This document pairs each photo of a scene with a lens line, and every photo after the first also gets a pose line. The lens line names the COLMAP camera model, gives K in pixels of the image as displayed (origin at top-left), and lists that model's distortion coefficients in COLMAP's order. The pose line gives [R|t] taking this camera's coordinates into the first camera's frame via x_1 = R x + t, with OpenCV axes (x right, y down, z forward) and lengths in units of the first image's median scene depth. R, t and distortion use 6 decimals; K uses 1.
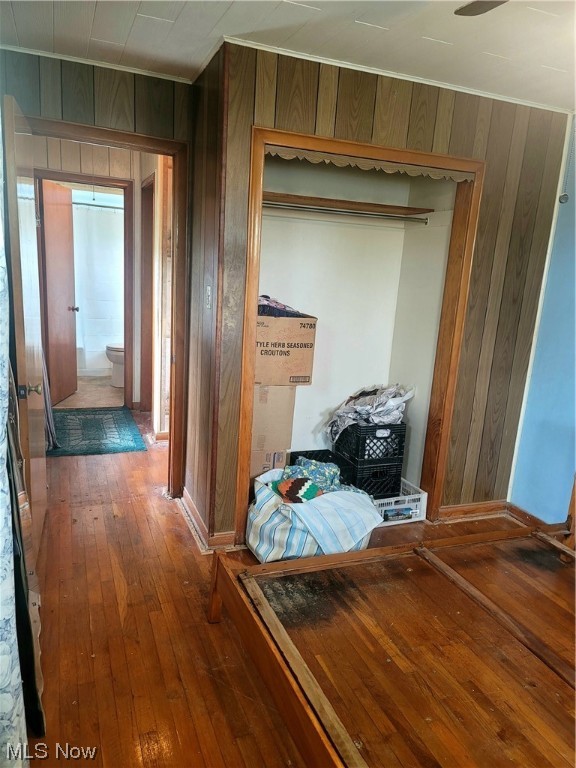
lens RADIAL K [[556.4, 0, 287.1], [0, 556.4, 385.7], [0, 0, 1]] dist [0.065384, -0.046498]
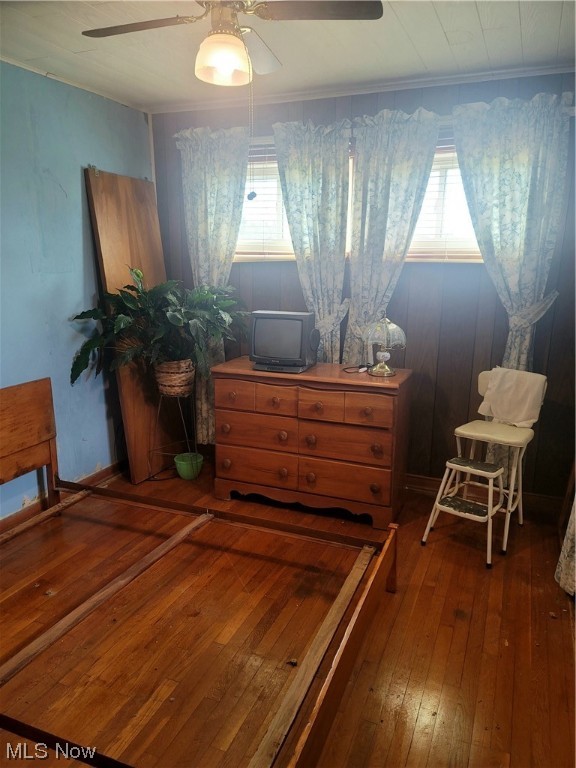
lens RADIAL K [[556.4, 0, 288.3], [0, 556.4, 385.3], [0, 0, 1]] dist [0.065384, -0.046498]
pose [[-0.715745, -0.223212, 0.661729, -0.415857], [0.092329, 0.908982, 0.406481, -0.289038], [-0.692231, 0.352034, -0.629991, 1.256557]]
